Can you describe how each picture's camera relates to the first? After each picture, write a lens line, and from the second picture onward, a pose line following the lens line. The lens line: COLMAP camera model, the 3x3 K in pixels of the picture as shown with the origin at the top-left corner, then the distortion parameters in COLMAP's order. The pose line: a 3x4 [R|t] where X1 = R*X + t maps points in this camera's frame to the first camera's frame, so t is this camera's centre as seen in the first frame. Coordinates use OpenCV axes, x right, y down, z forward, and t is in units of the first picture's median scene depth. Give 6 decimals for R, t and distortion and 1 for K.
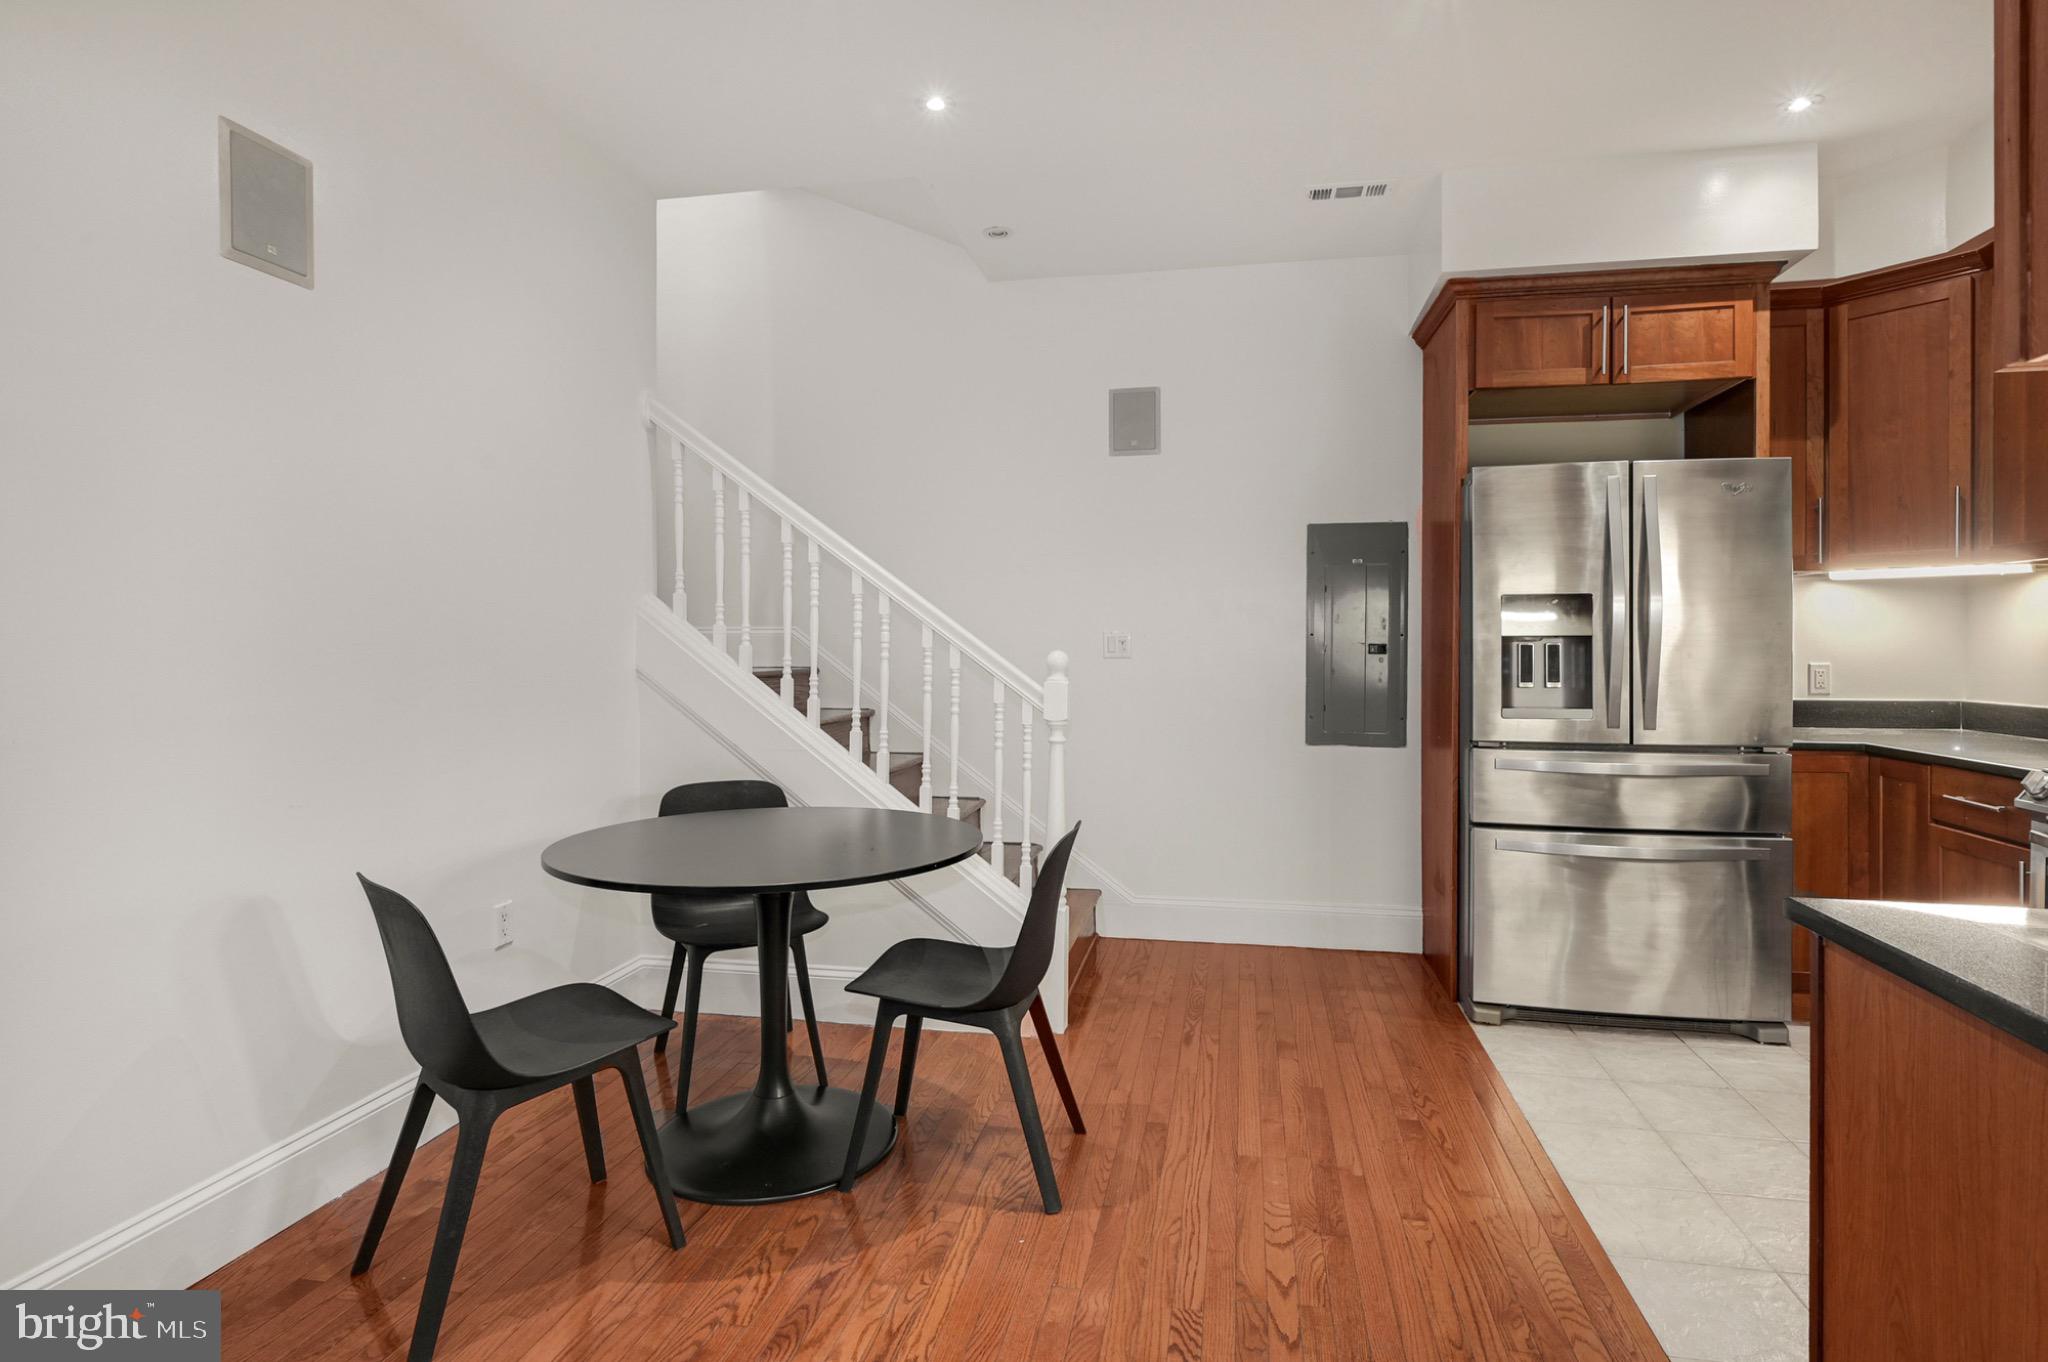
lens RADIAL K [[1034.1, 0, 1033.7], [0, 1034.1, 648.4], [0, 0, 1]] dist [-0.002764, -0.000240]
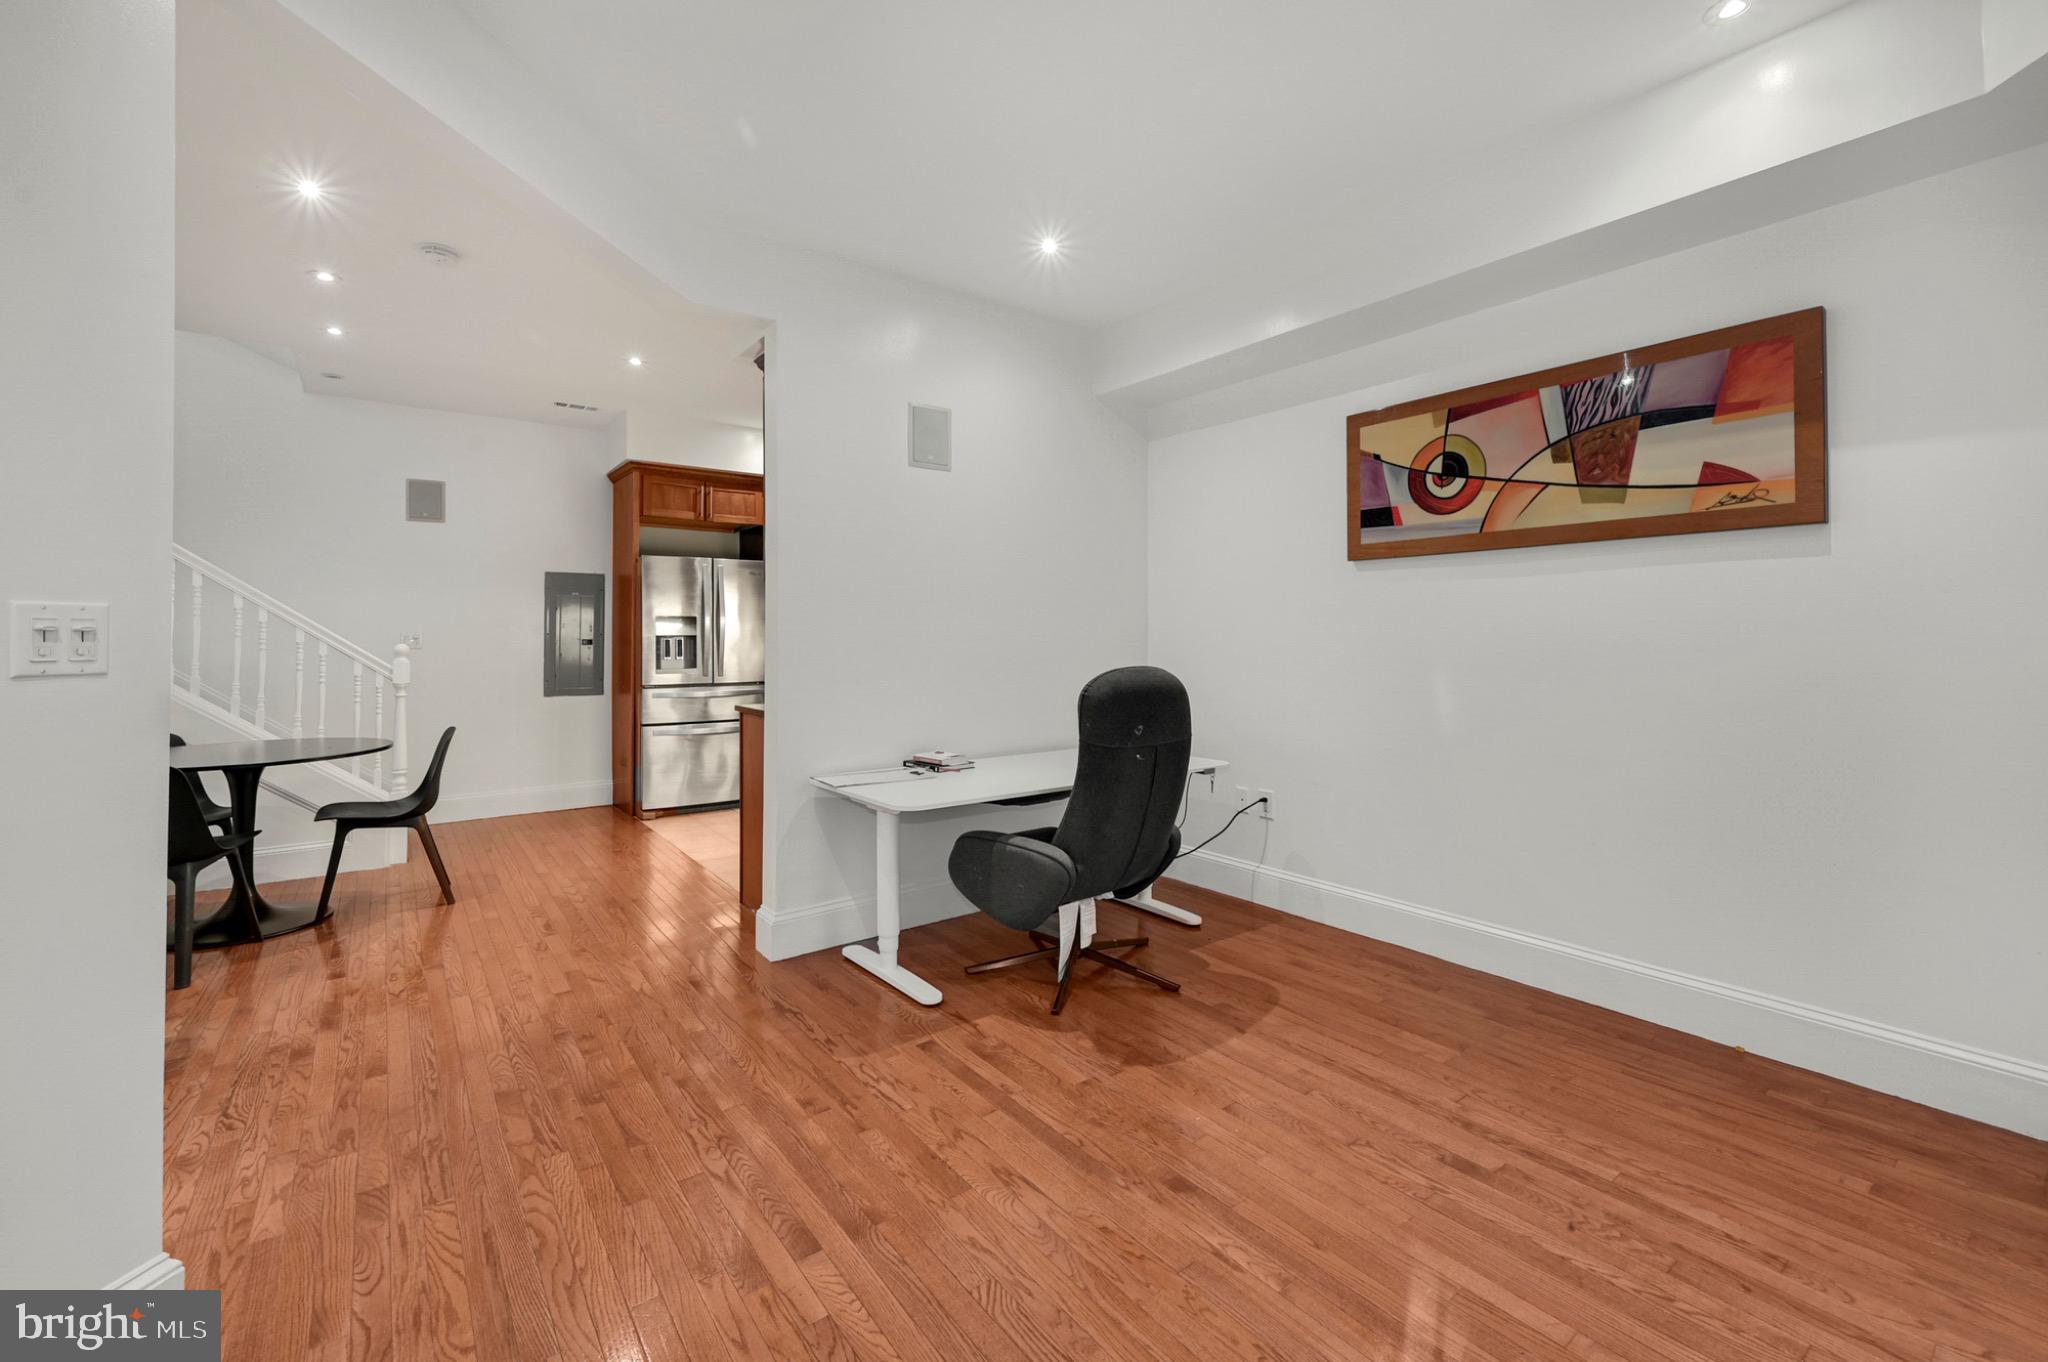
lens RADIAL K [[846.2, 0, 1036.6], [0, 846.2, 635.1], [0, 0, 1]] dist [-0.000054, -0.000278]
pose [[0.655667, 0.001185, 0.755049, -0.345822], [0.005613, 0.999963, -0.006443, 0.003086], [-0.755029, 0.008462, 0.655637, -0.727587]]
